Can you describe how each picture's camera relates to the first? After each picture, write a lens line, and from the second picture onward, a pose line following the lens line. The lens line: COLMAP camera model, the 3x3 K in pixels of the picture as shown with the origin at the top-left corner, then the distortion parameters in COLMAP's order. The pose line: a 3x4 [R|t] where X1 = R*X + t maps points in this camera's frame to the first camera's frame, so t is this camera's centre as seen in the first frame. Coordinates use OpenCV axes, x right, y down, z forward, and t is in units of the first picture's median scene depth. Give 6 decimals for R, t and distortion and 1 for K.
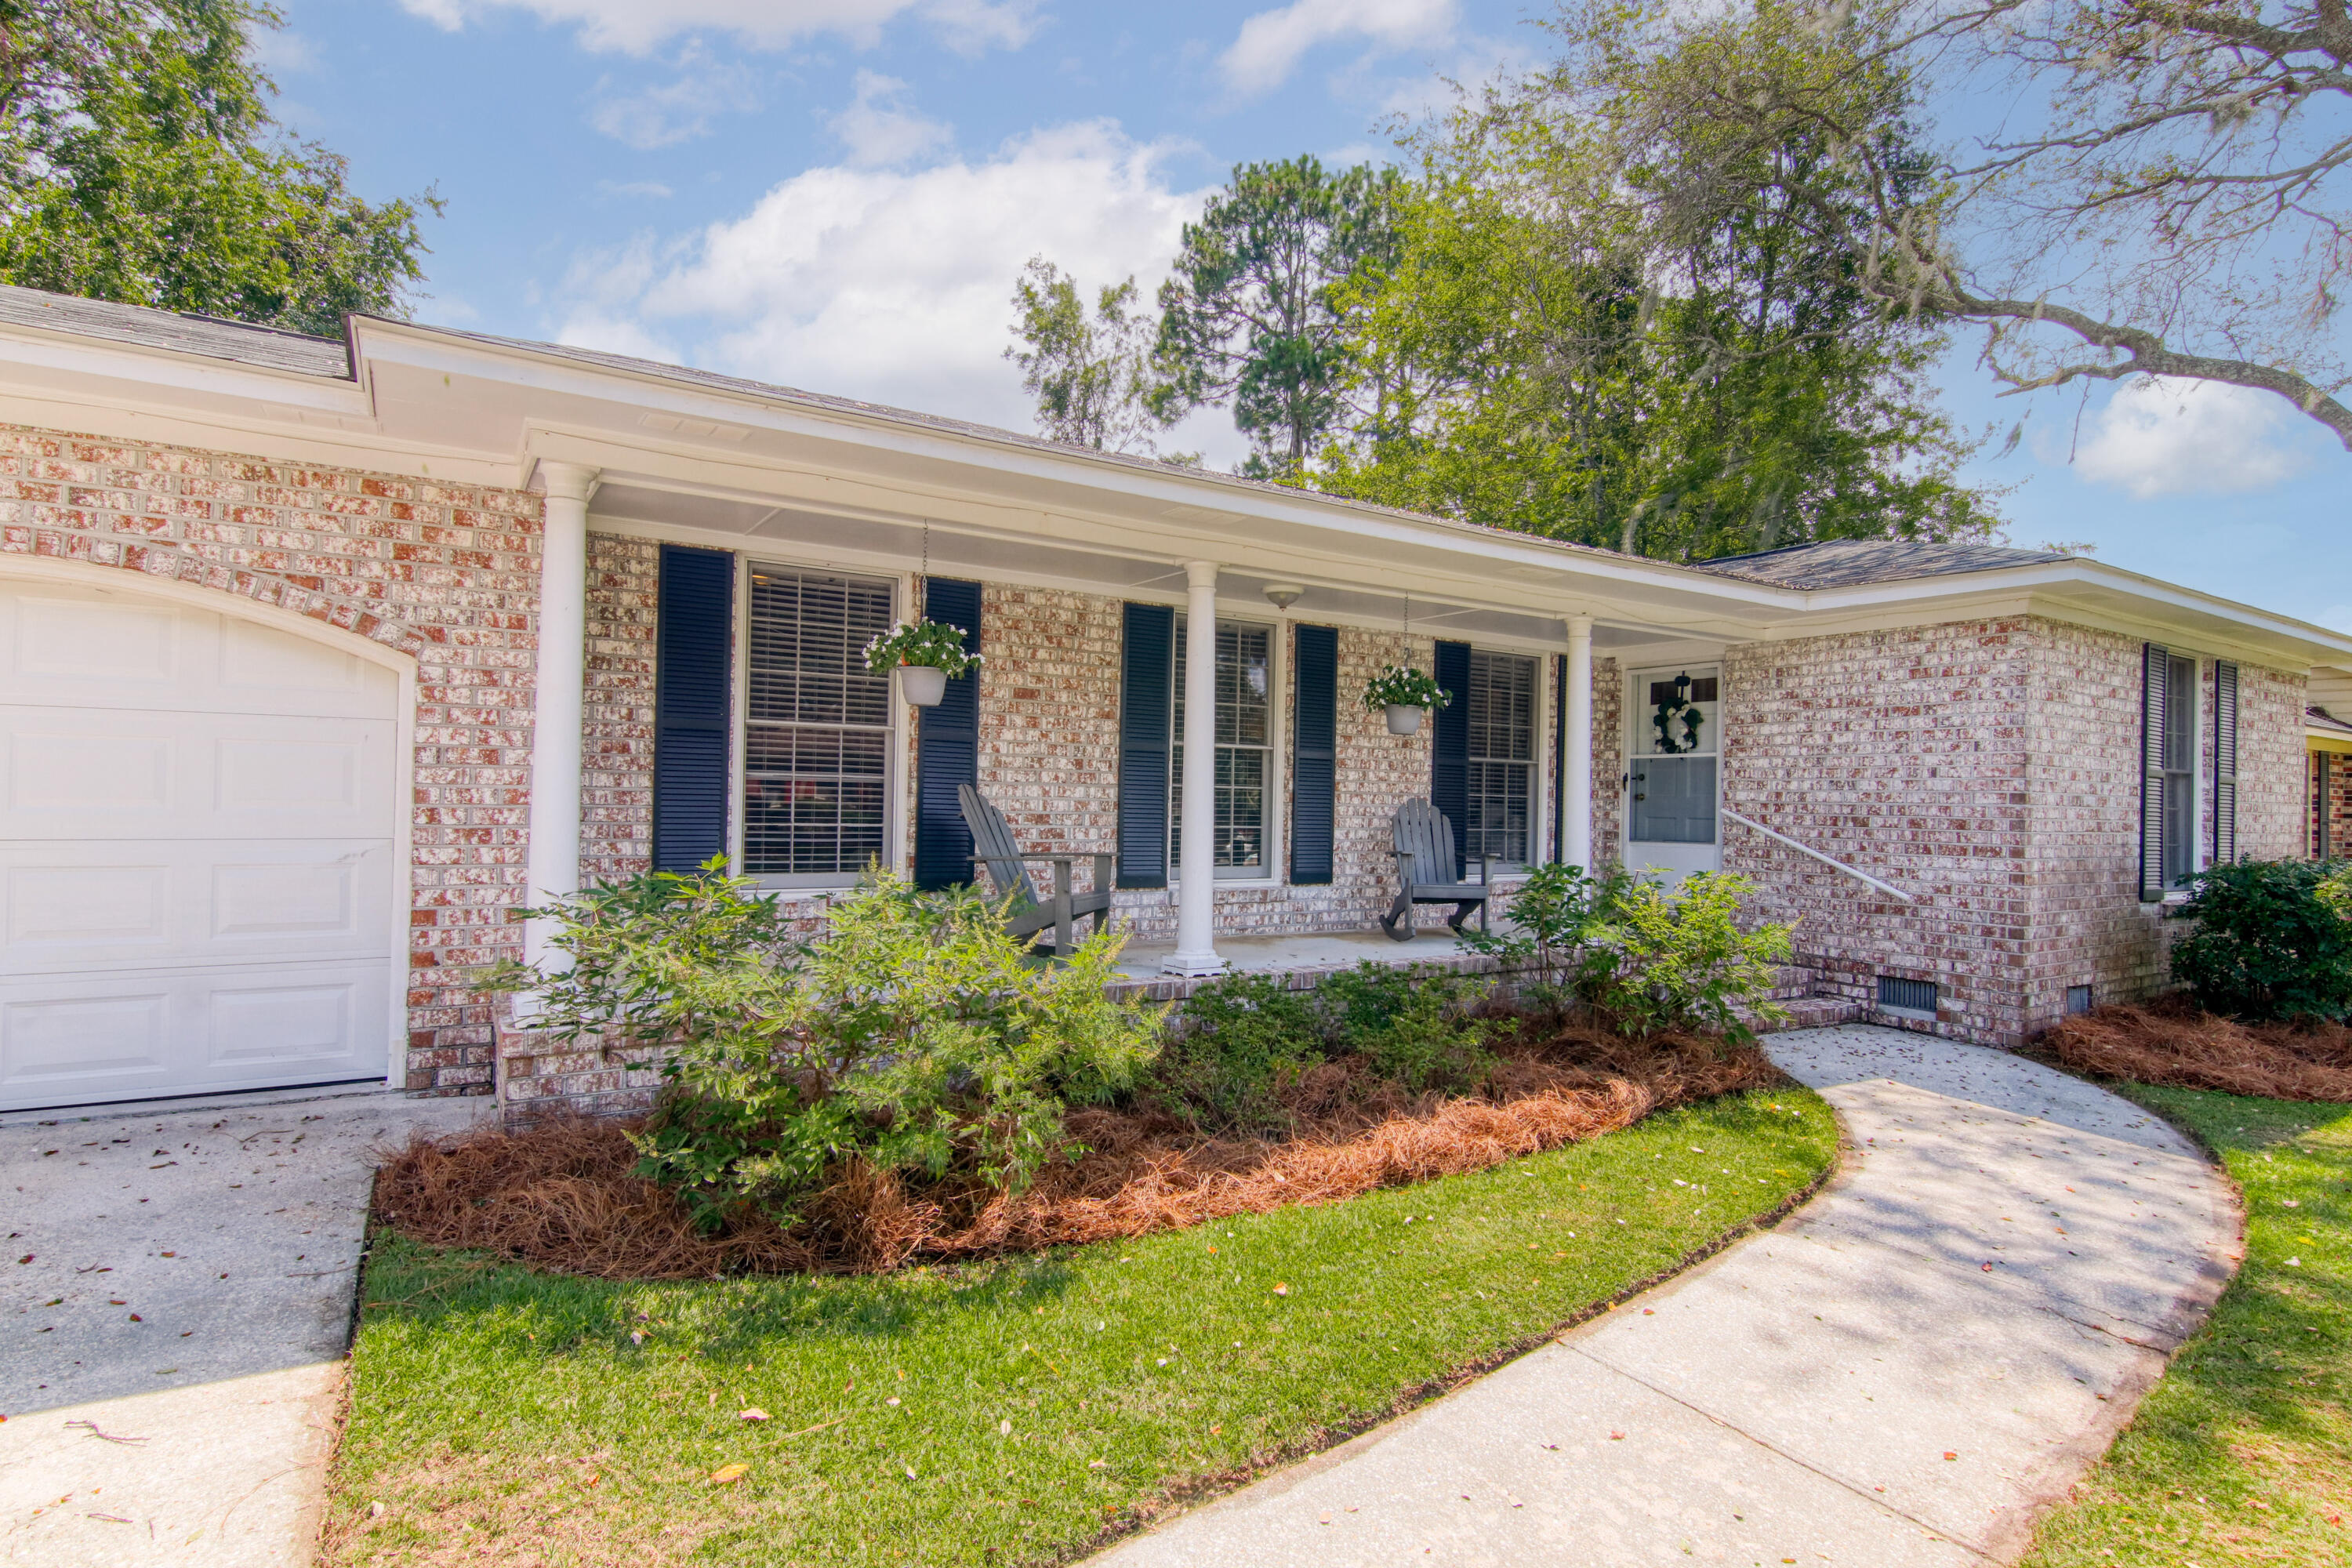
lens RADIAL K [[1194.4, 0, 1168.9], [0, 1194.4, 783.4], [0, 0, 1]] dist [0.002345, -0.004704]
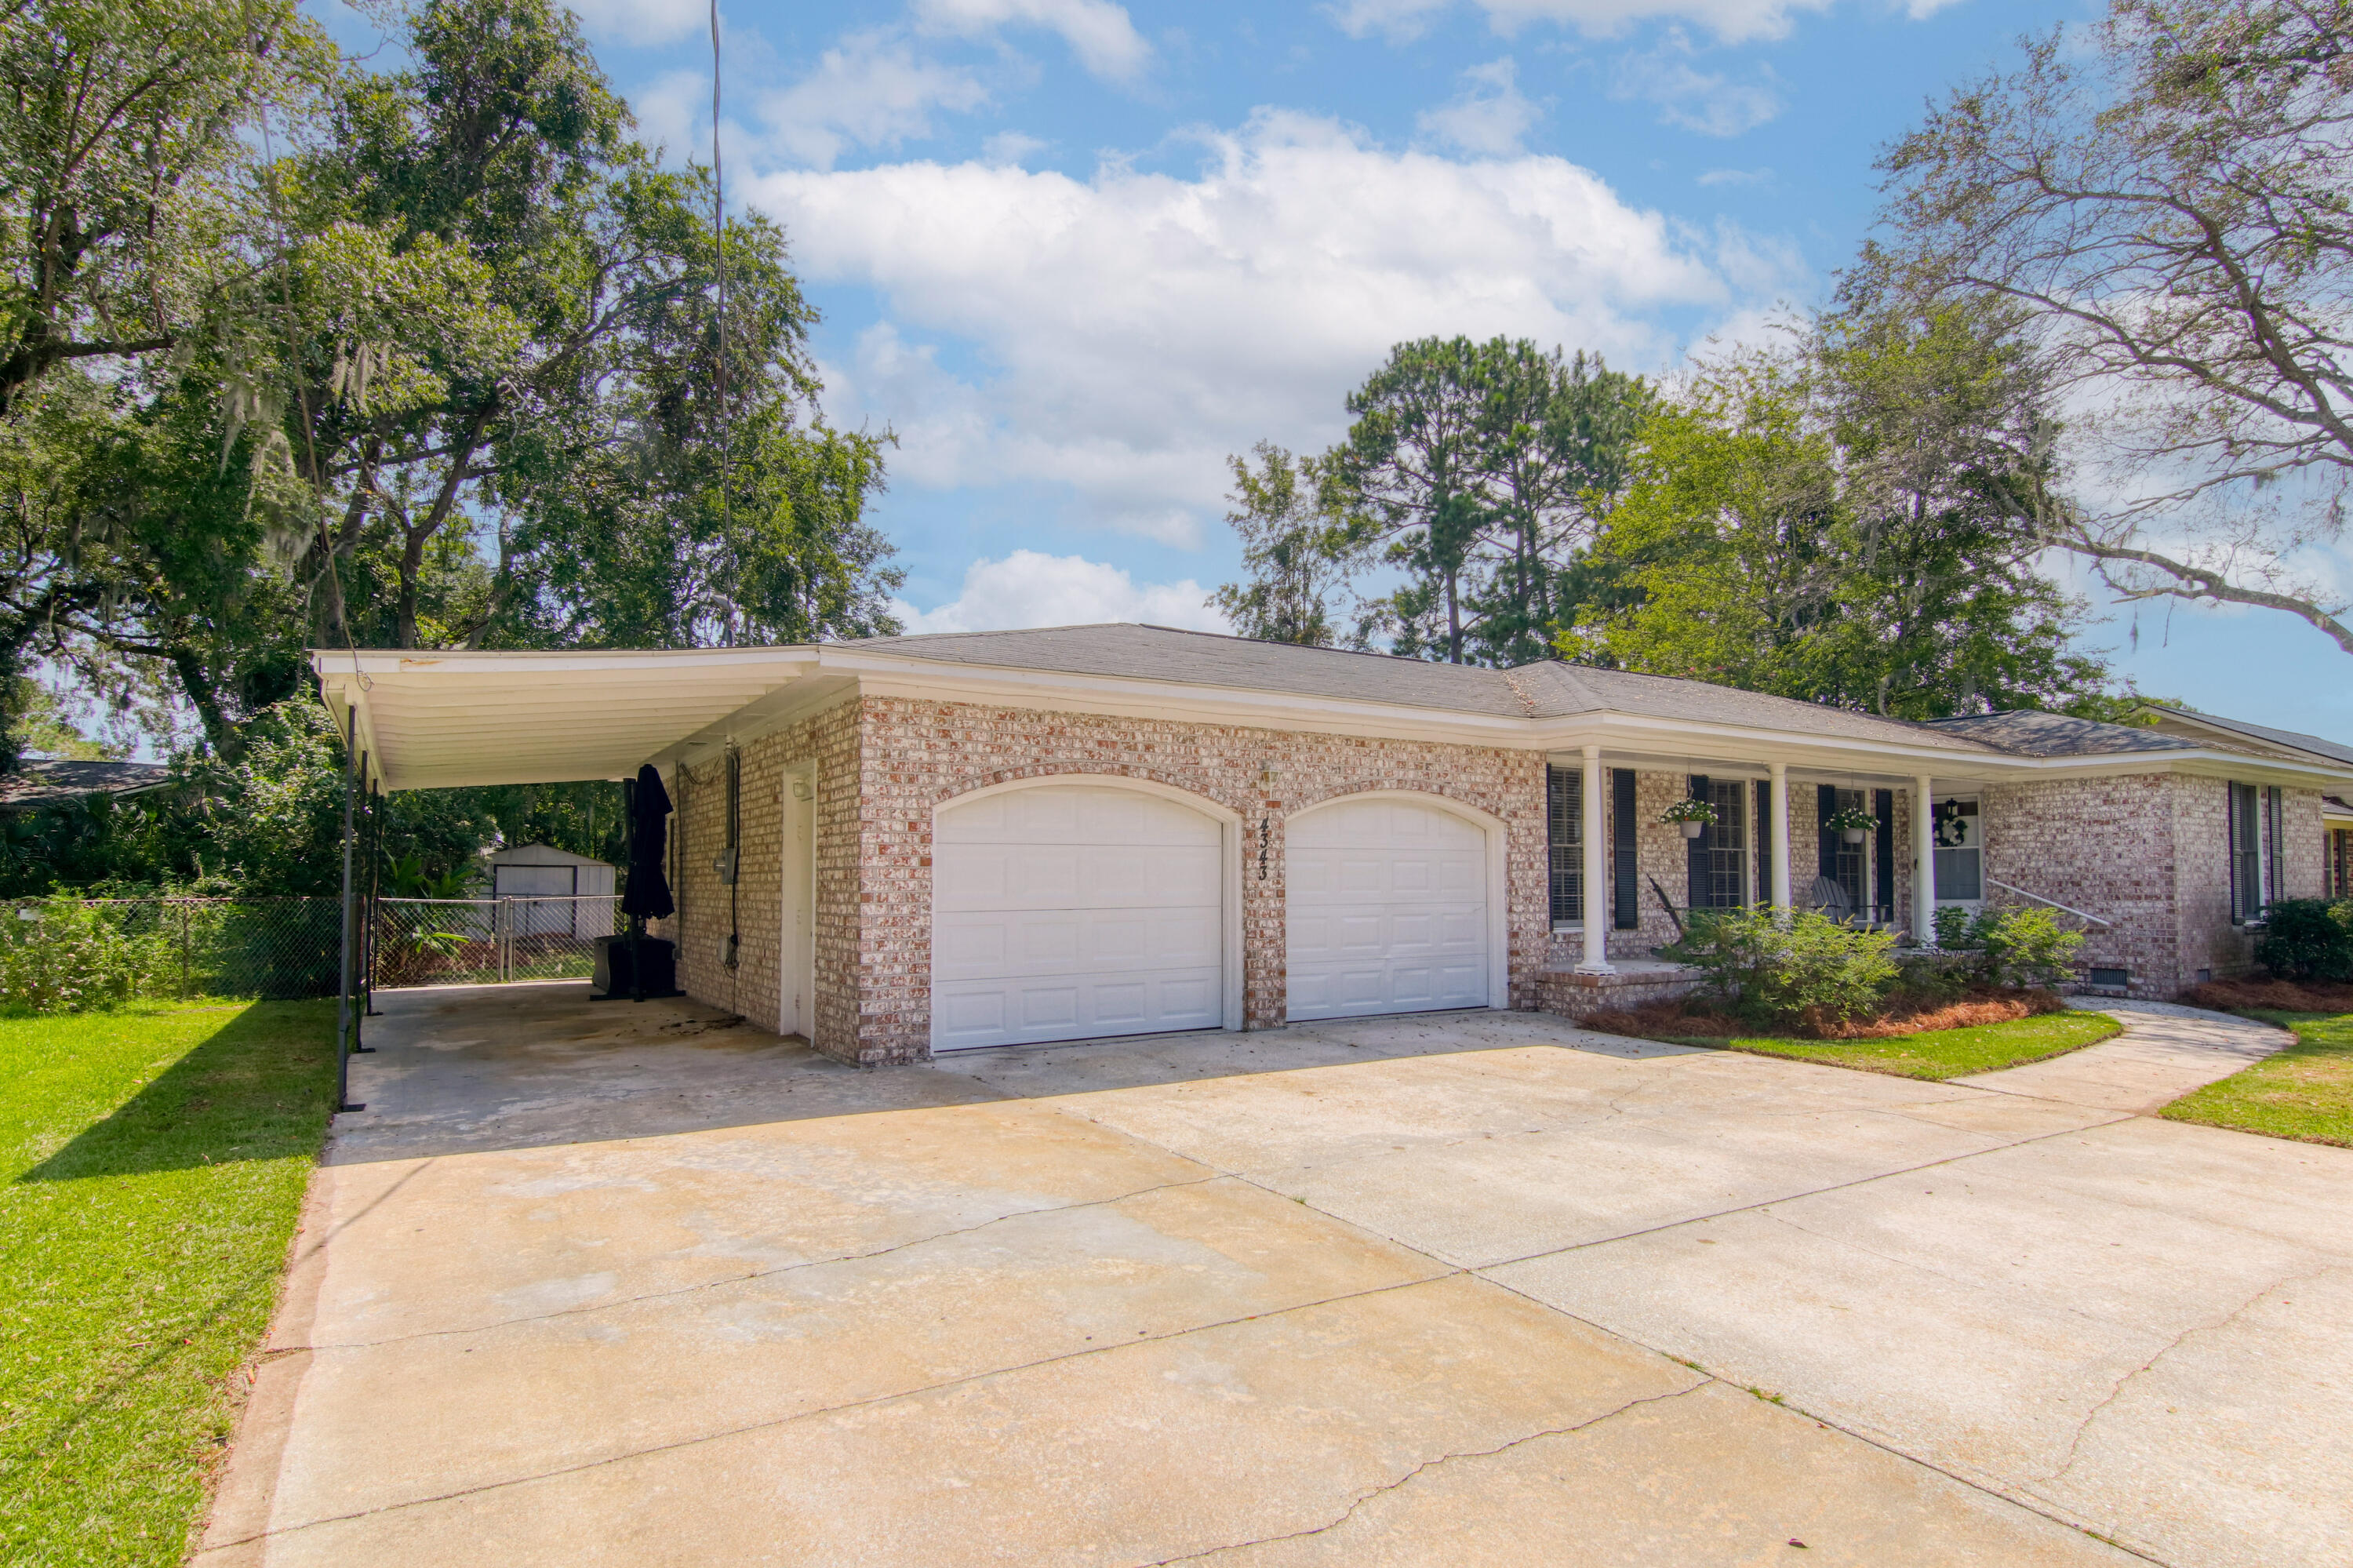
lens RADIAL K [[1195.0, 0, 1187.0], [0, 1195.0, 852.9], [0, 0, 1]] dist [0.002345, -0.004704]
pose [[0.999710, -0.023045, -0.006950, -0.745375], [0.022922, 0.999589, -0.017231, -0.013861], [0.007345, 0.017066, 0.999827, -0.810352]]
